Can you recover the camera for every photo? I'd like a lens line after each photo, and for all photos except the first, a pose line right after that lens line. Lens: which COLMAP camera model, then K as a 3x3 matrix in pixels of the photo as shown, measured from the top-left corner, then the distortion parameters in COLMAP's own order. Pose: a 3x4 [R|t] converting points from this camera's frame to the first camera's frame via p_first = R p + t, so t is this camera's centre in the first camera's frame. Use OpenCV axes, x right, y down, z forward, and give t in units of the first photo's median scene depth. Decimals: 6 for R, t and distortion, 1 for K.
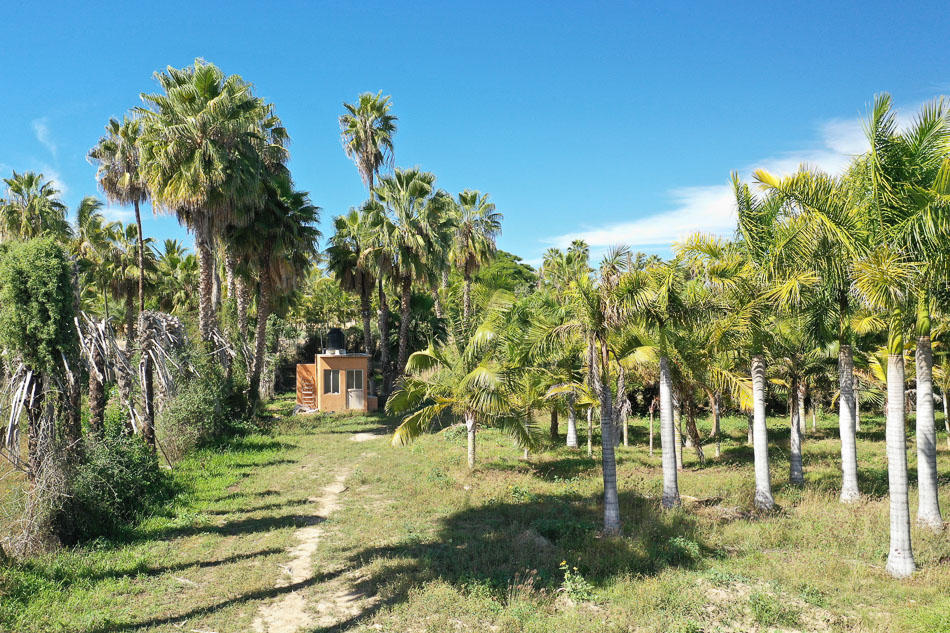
lens RADIAL K [[770.5, 0, 473.6], [0, 770.5, 303.2], [0, 0, 1]] dist [0.002932, 0.009355]
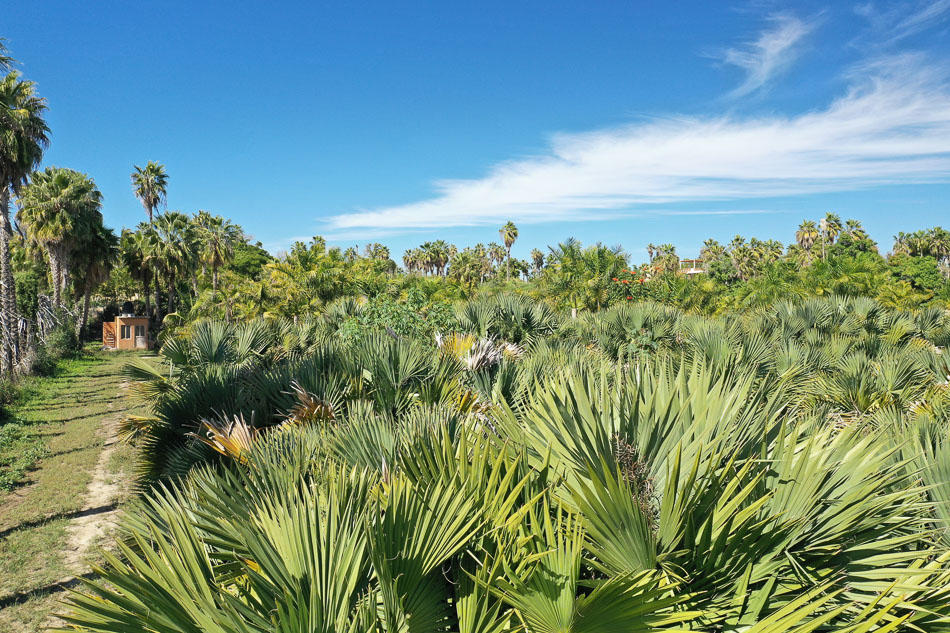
lens RADIAL K [[770.5, 0, 473.6], [0, 770.5, 303.2], [0, 0, 1]] dist [0.002932, 0.009355]
pose [[0.965290, 0.009673, 0.261000, 0.119520], [-0.019251, 0.999231, 0.034166, -0.038470], [-0.260469, -0.038004, 0.964734, -0.883854]]
